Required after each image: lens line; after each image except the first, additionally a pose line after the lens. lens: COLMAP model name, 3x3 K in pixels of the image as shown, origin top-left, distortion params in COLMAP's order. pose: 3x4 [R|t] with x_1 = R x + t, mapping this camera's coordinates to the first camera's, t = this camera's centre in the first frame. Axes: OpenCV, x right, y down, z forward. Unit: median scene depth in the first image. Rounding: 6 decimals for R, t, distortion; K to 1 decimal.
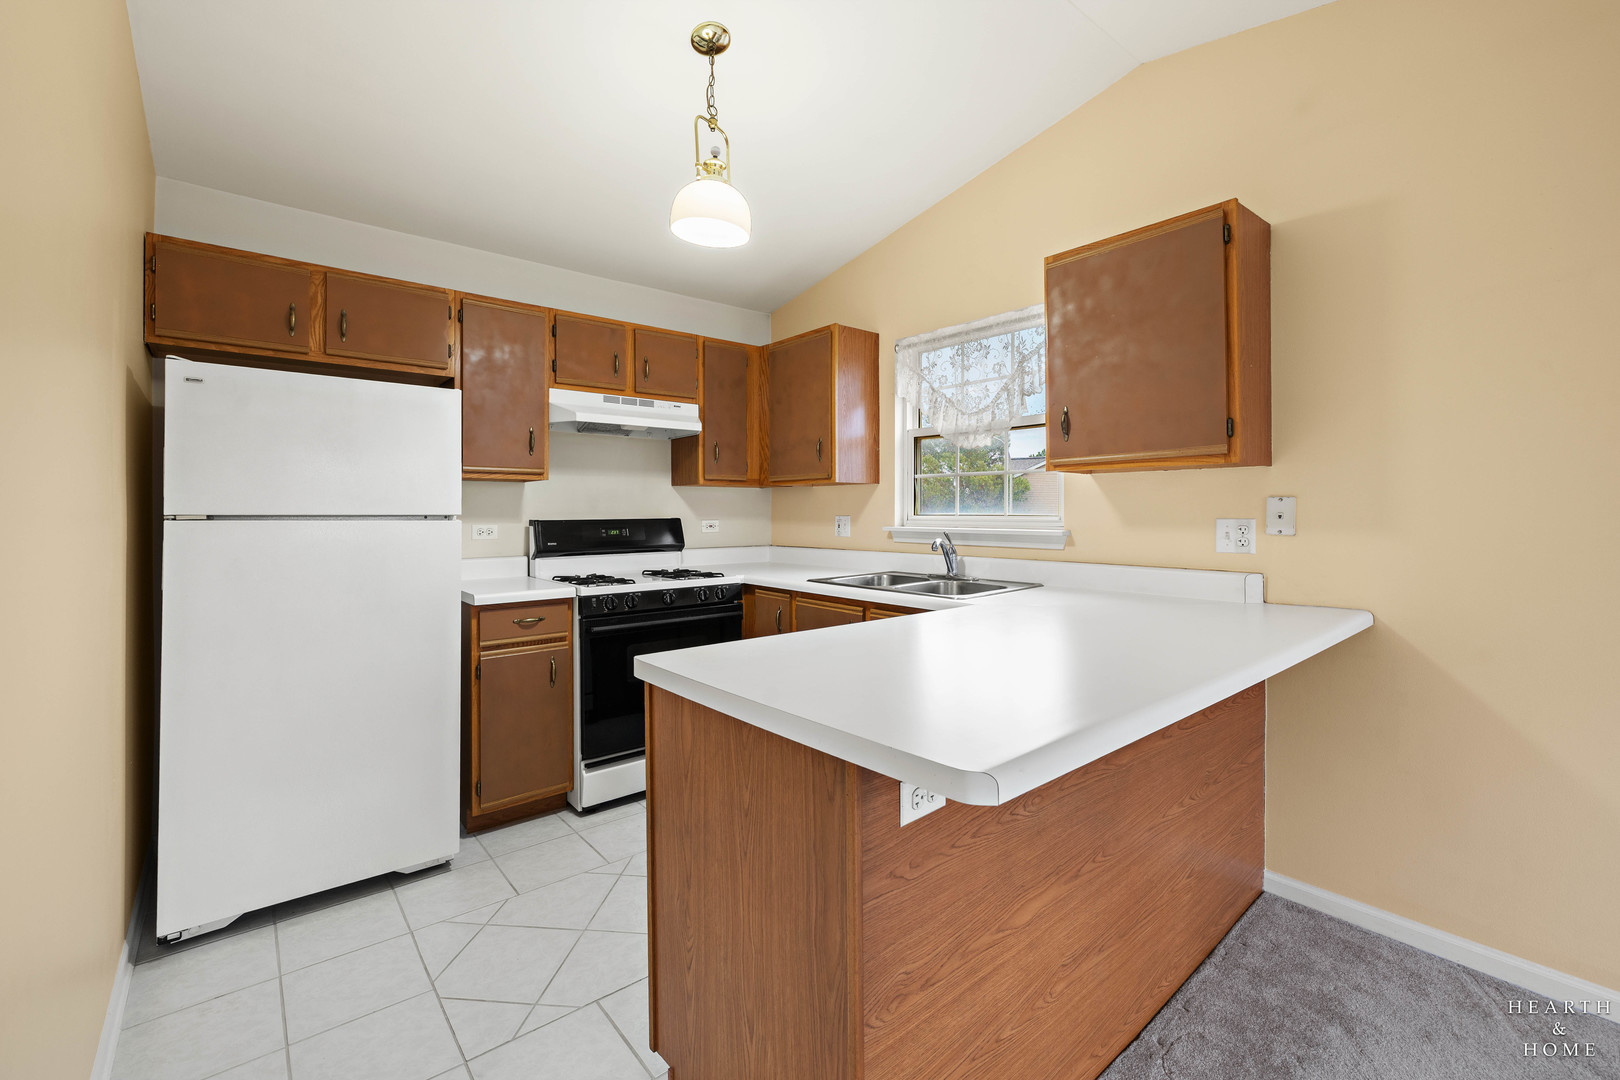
lens RADIAL K [[684.1, 0, 794.5], [0, 684.1, 509.5], [0, 0, 1]] dist [-0.001945, -0.000087]
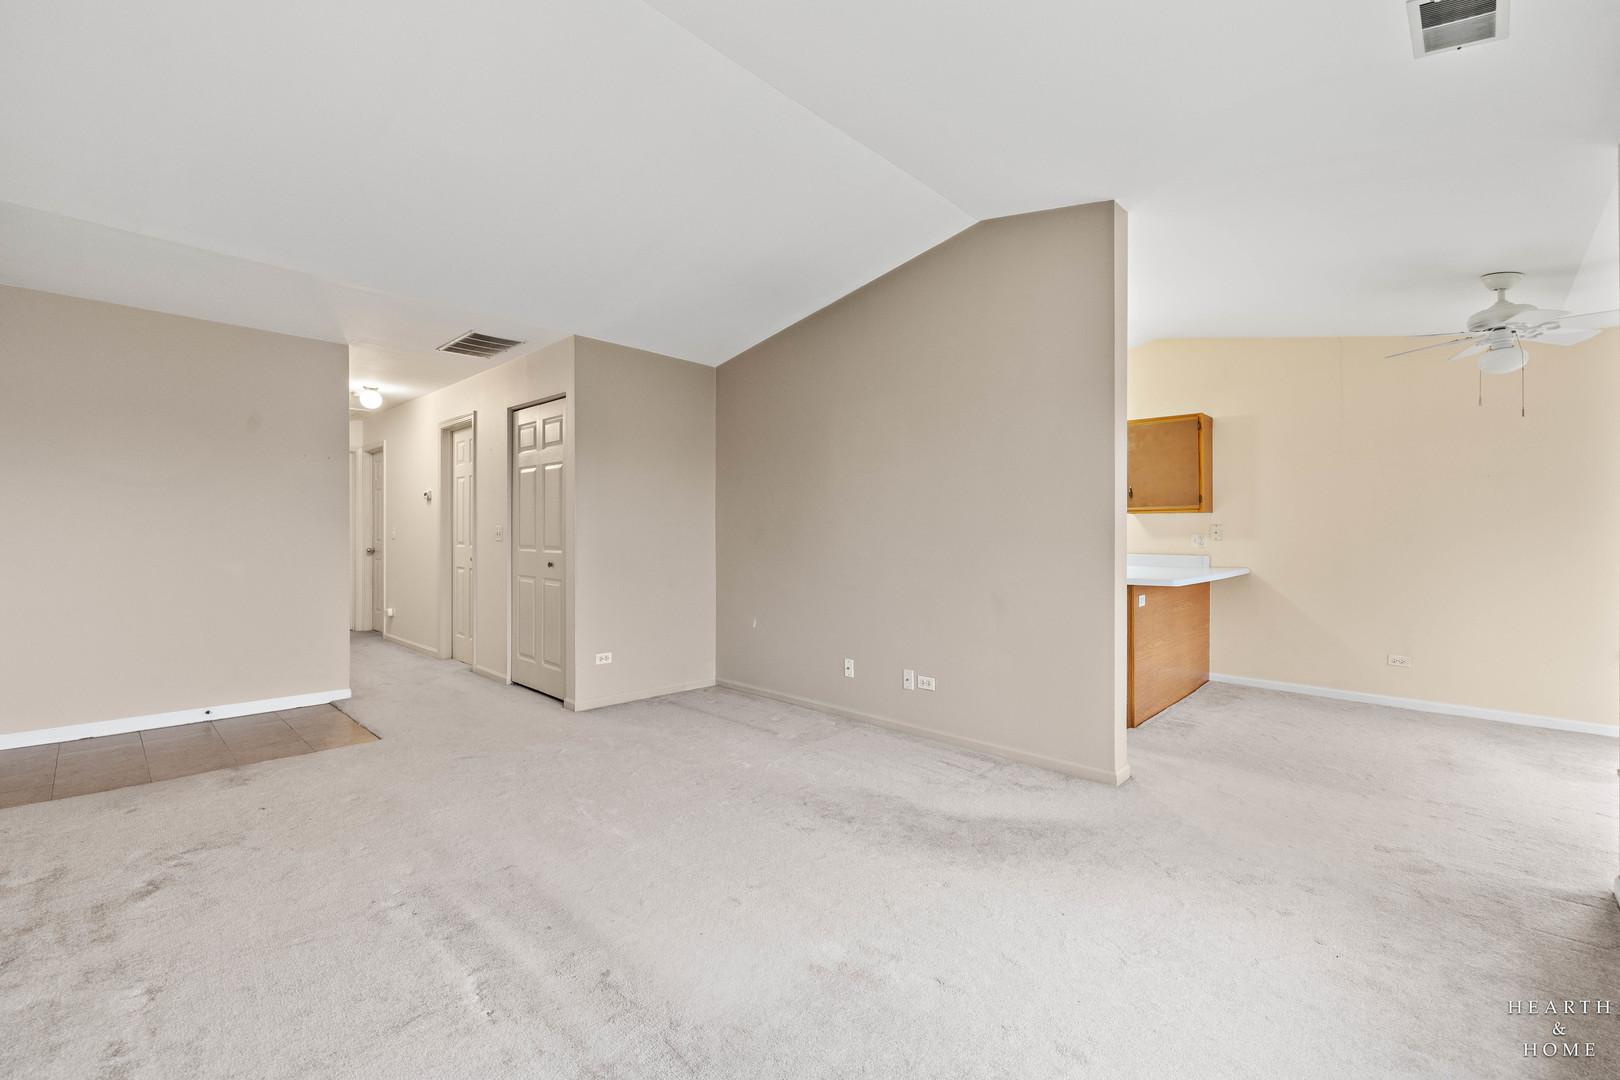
lens RADIAL K [[684.1, 0, 799.2], [0, 684.1, 536.8], [0, 0, 1]] dist [-0.001945, -0.000087]
pose [[0.994124, 0.004029, 0.108171, -1.097935], [-0.004083, 0.999992, 0.000277, 0.030743], [-0.108169, -0.000717, 0.994132, -1.349842]]
